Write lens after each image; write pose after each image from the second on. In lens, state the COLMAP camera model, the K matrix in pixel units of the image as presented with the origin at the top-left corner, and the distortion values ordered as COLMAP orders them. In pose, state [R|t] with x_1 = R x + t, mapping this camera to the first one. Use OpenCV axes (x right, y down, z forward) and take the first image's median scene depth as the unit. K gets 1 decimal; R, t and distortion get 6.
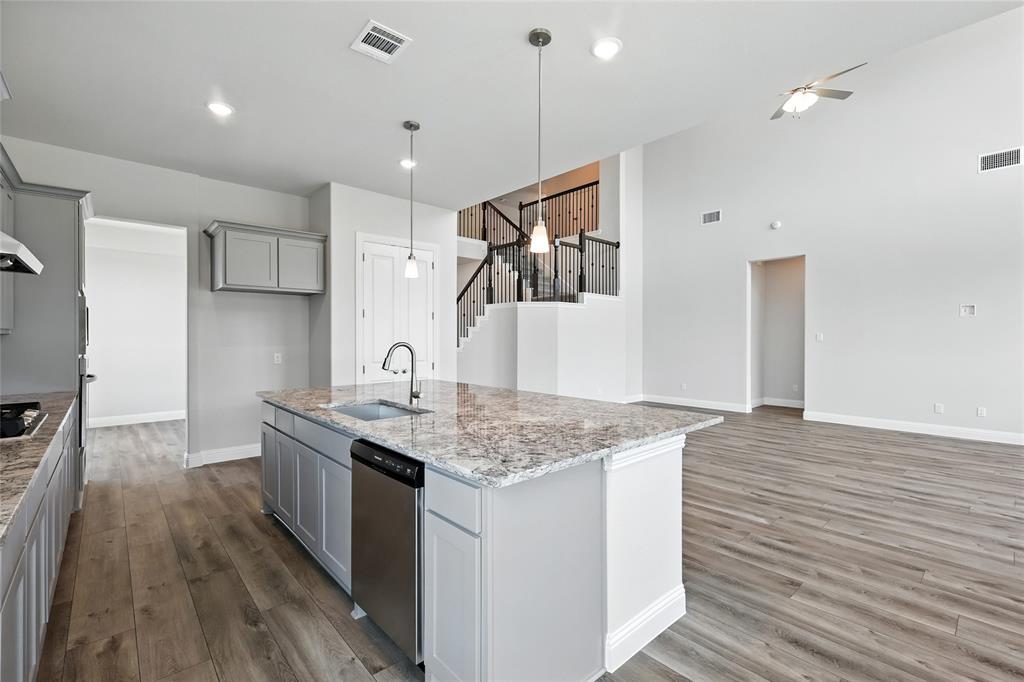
lens RADIAL K [[449.4, 0, 512.9], [0, 449.4, 338.6], [0, 0, 1]] dist [0.000286, 0.000078]
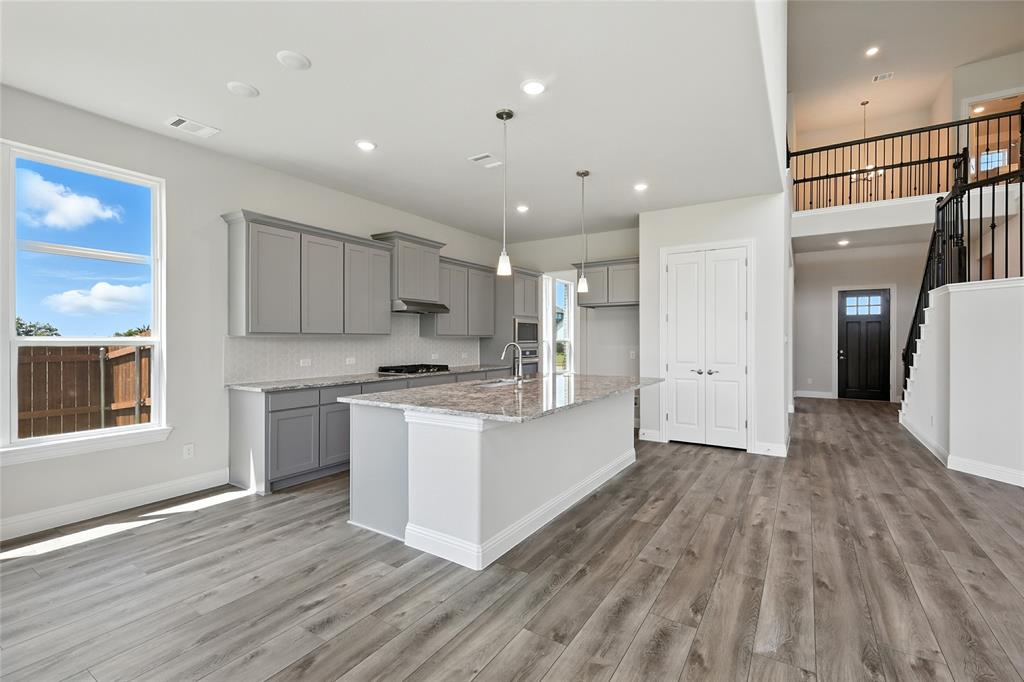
lens RADIAL K [[449.4, 0, 515.4], [0, 449.4, 339.7], [0, 0, 1]] dist [0.000286, 0.000078]
pose [[0.263030, 0.001524, -0.964786, 0.976194], [-0.003857, 0.999992, 0.000528, -0.001289], [0.964780, 0.003582, 0.263034, 0.491073]]
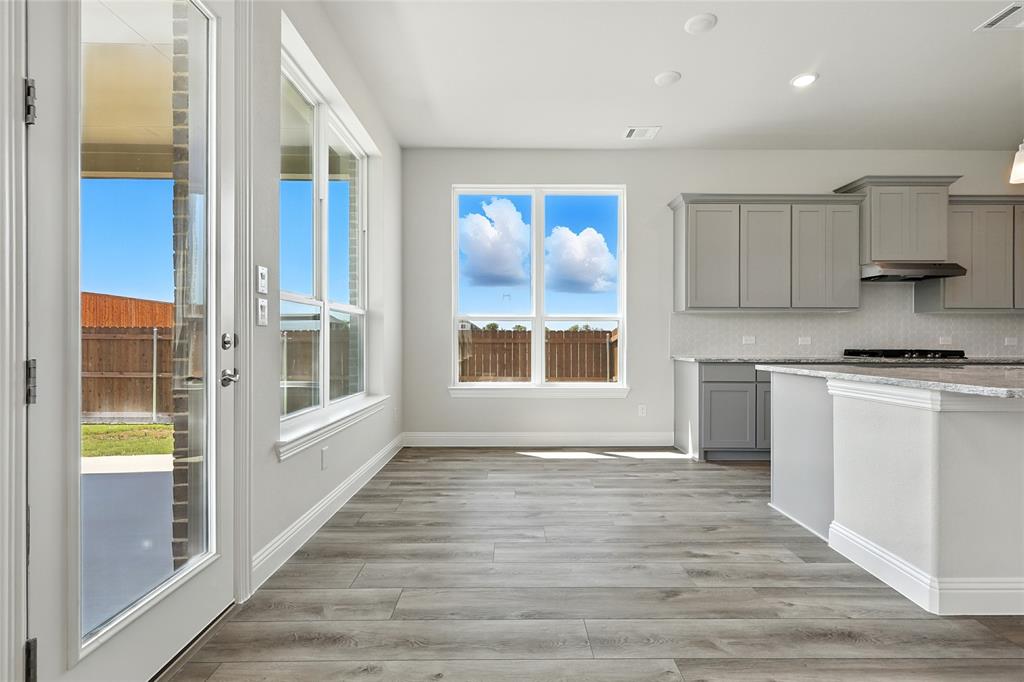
lens RADIAL K [[464.0, 0, 515.9], [0, 464.0, 339.9], [0, 0, 1]] dist [0.006805, -0.000244]
pose [[-0.662401, -0.002179, -0.749146, 0.951598], [-0.004172, 0.999991, 0.000780, 0.073745], [0.749138, 0.003642, -0.662404, 0.625511]]
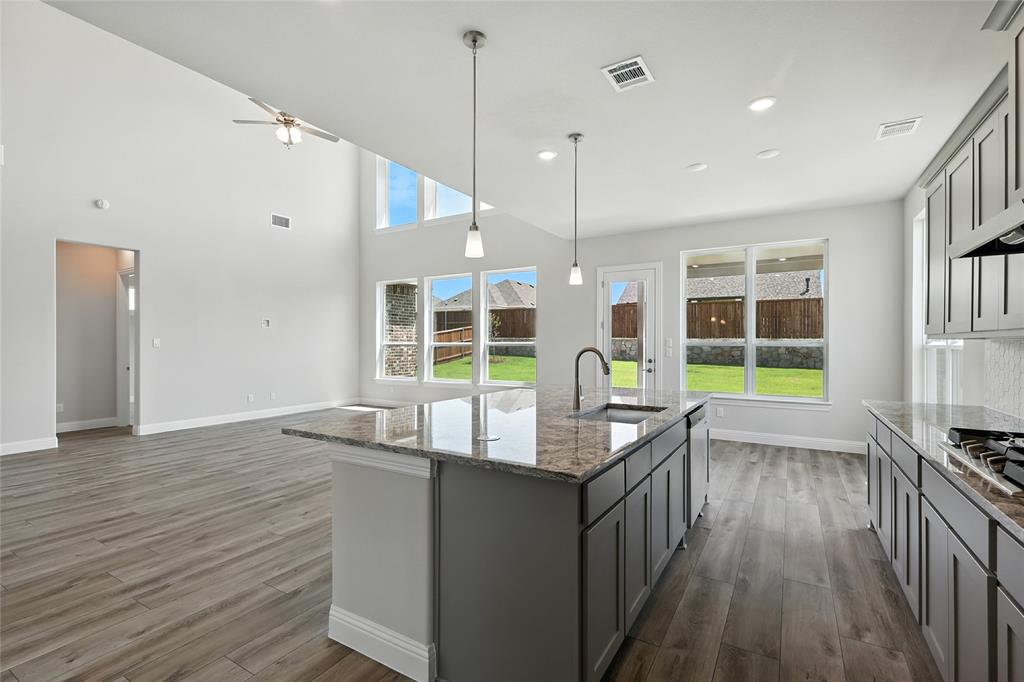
lens RADIAL K [[464.0, 0, 515.8], [0, 464.0, 341.7], [0, 0, 1]] dist [0.006805, -0.000244]
pose [[-0.293502, 0.001941, 0.955957, -0.959909], [0.002659, 0.999996, -0.001214, -0.004159], [-0.955955, 0.002185, -0.293506, 1.177884]]
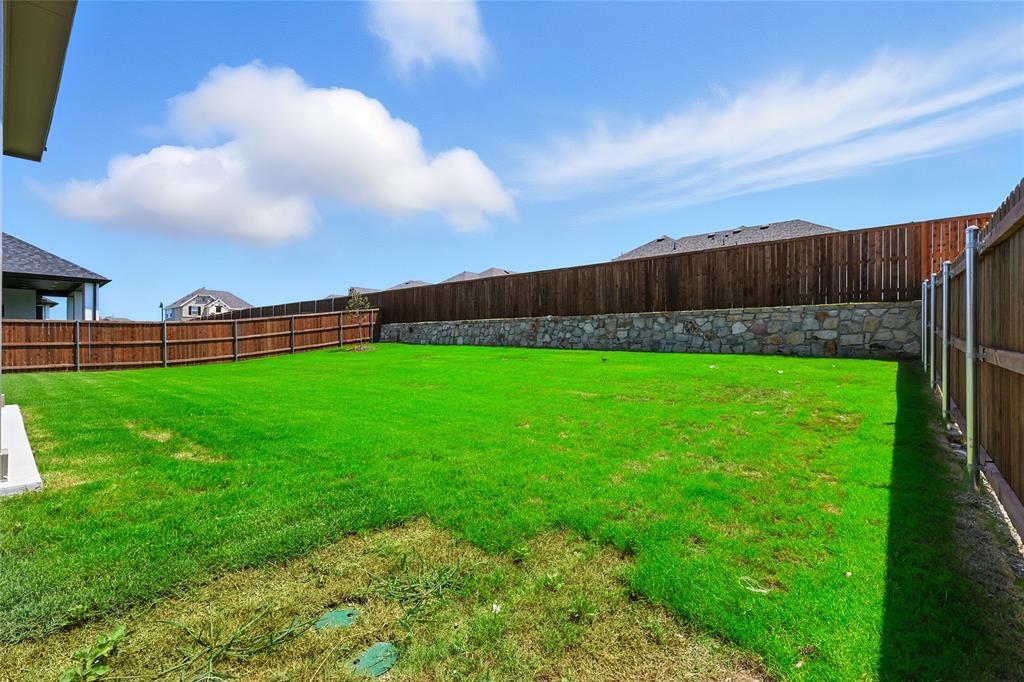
lens RADIAL K [[449.4, 0, 511.5], [0, 449.4, 344.8], [0, 0, 1]] dist [0.000286, 0.000078]
pose [[-0.136905, -0.003726, 0.990577, 0.063007], [0.005169, 0.999977, 0.004476, 0.226735], [-0.990571, 0.005733, -0.136882, -1.866925]]
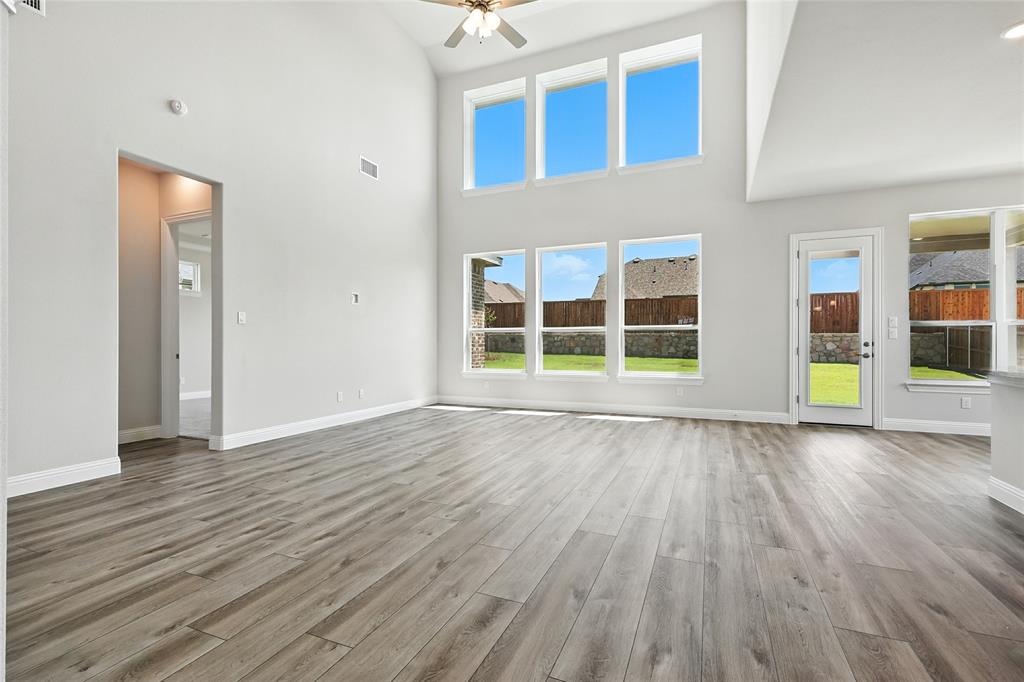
lens RADIAL K [[464.0, 0, 515.4], [0, 464.0, 340.5], [0, 0, 1]] dist [0.006805, -0.000244]
pose [[-0.424797, 0.003944, 0.905280, -0.214582], [0.000910, 0.999992, -0.003930, 0.068987], [-0.905288, -0.000846, -0.424797, 1.916731]]
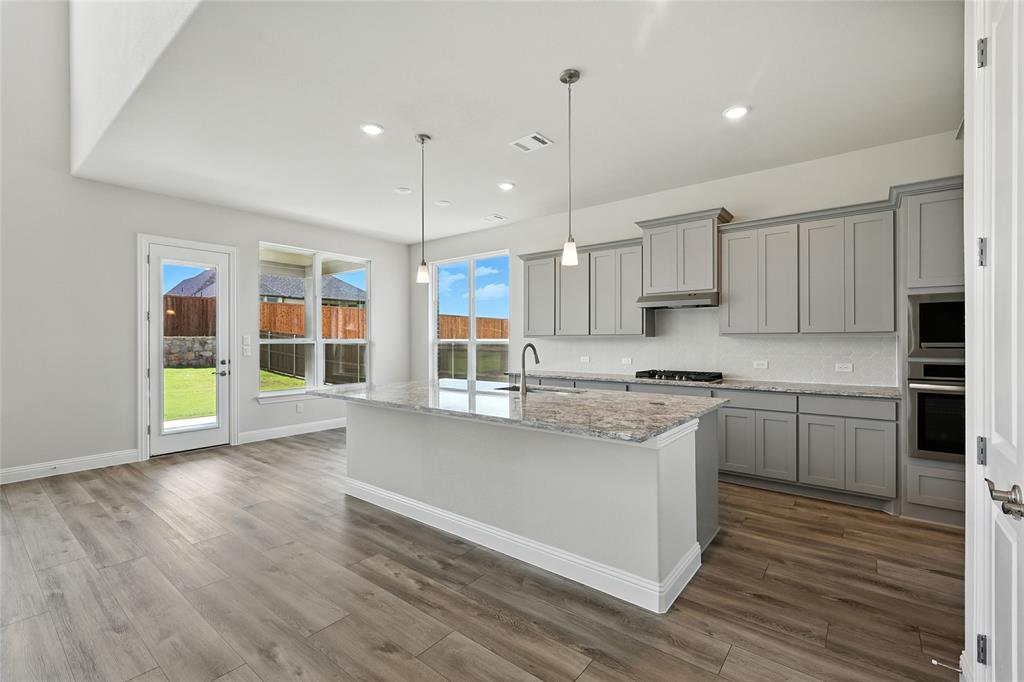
lens RADIAL K [[449.4, 0, 516.6], [0, 449.4, 339.8], [0, 0, 1]] dist [0.000286, 0.000078]
pose [[-0.985896, 0.003752, -0.167315, 0.004196], [0.003338, 0.999991, 0.002759, -0.004678], [0.167324, 0.002162, -0.985900, 1.818468]]
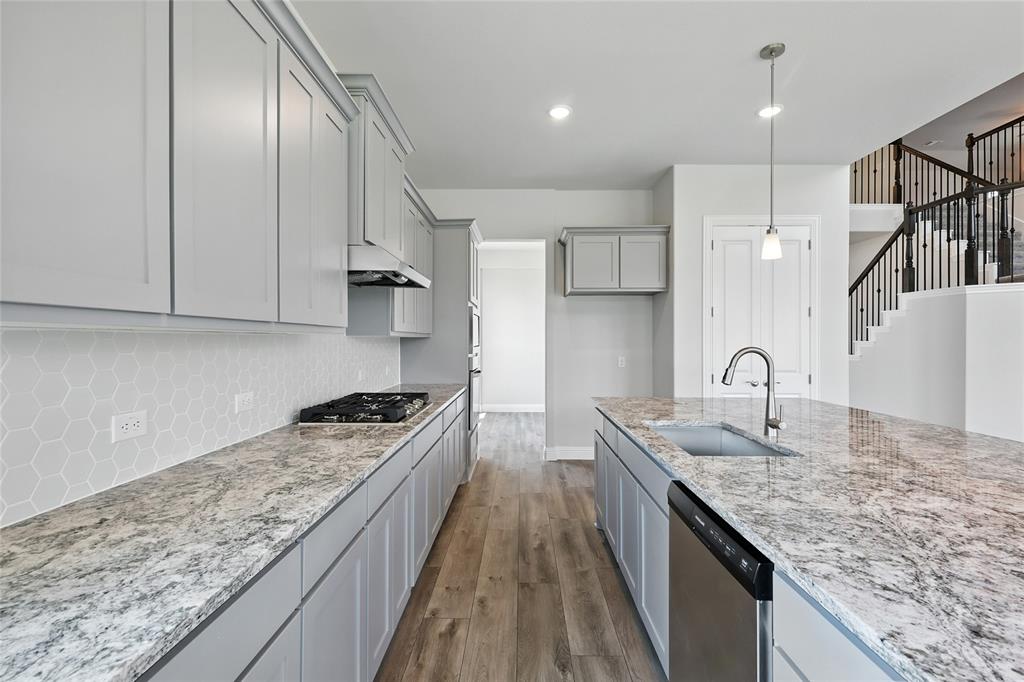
lens RADIAL K [[464.0, 0, 514.9], [0, 464.0, 338.5], [0, 0, 1]] dist [0.006805, -0.000244]
pose [[0.732314, -0.000776, -0.680967, -0.016329], [-0.003787, 0.999979, -0.005212, -0.000640], [0.680957, 0.006396, 0.732295, 0.163319]]
